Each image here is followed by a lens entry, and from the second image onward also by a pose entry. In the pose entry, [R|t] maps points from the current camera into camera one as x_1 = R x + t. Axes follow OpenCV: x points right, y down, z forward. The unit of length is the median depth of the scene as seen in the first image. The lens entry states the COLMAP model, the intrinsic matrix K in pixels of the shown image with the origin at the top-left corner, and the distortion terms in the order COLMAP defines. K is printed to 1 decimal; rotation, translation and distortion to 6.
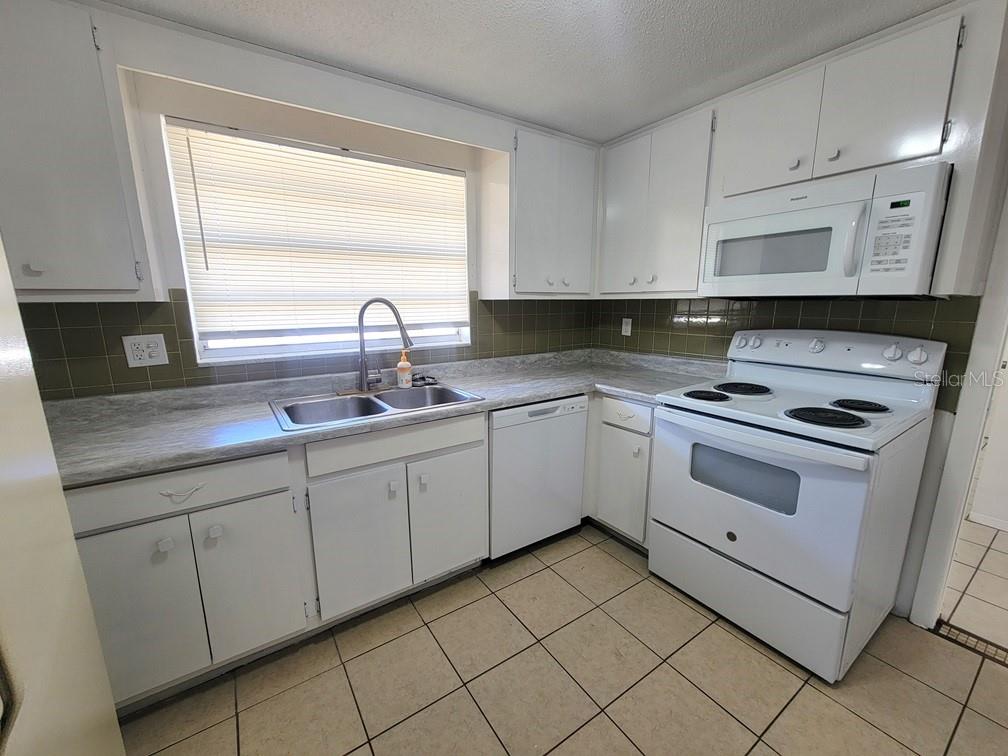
lens RADIAL K [[411.5, 0, 509.7], [0, 411.5, 383.0], [0, 0, 1]] dist [0.002181, -0.001461]
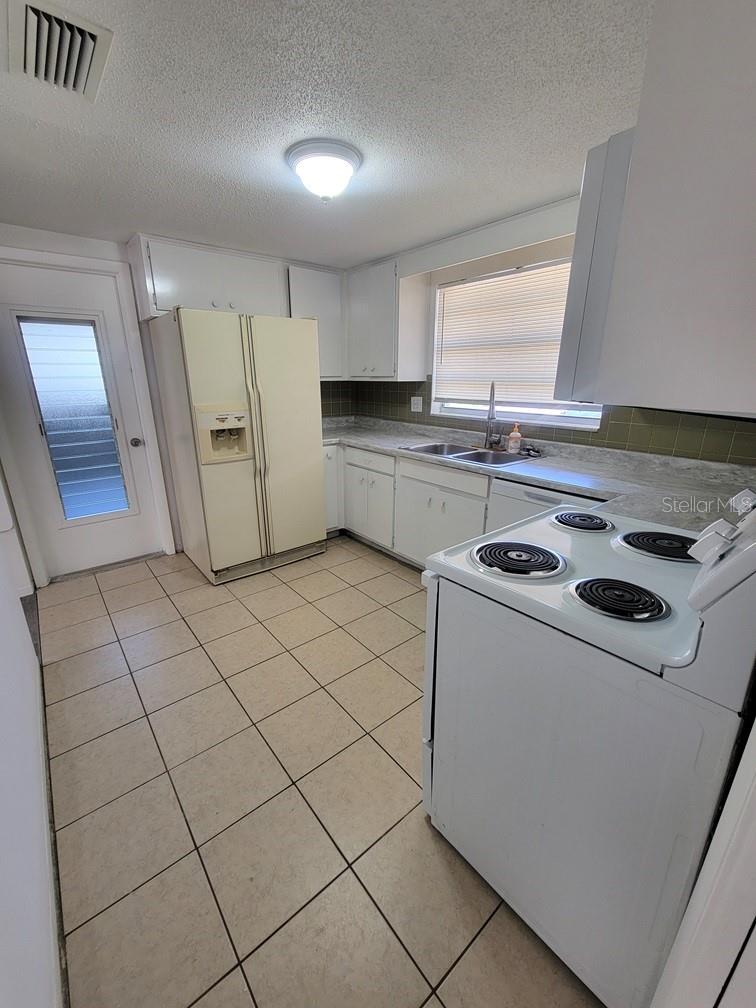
lens RADIAL K [[411.5, 0, 382.7], [0, 411.5, 502.5], [0, 0, 1]] dist [0.002181, -0.001461]
pose [[0.085025, 0.290622, -0.953053, 1.037836], [-0.209332, 0.940379, 0.268082, -0.109501], [0.974141, 0.176710, 0.140792, 0.502983]]
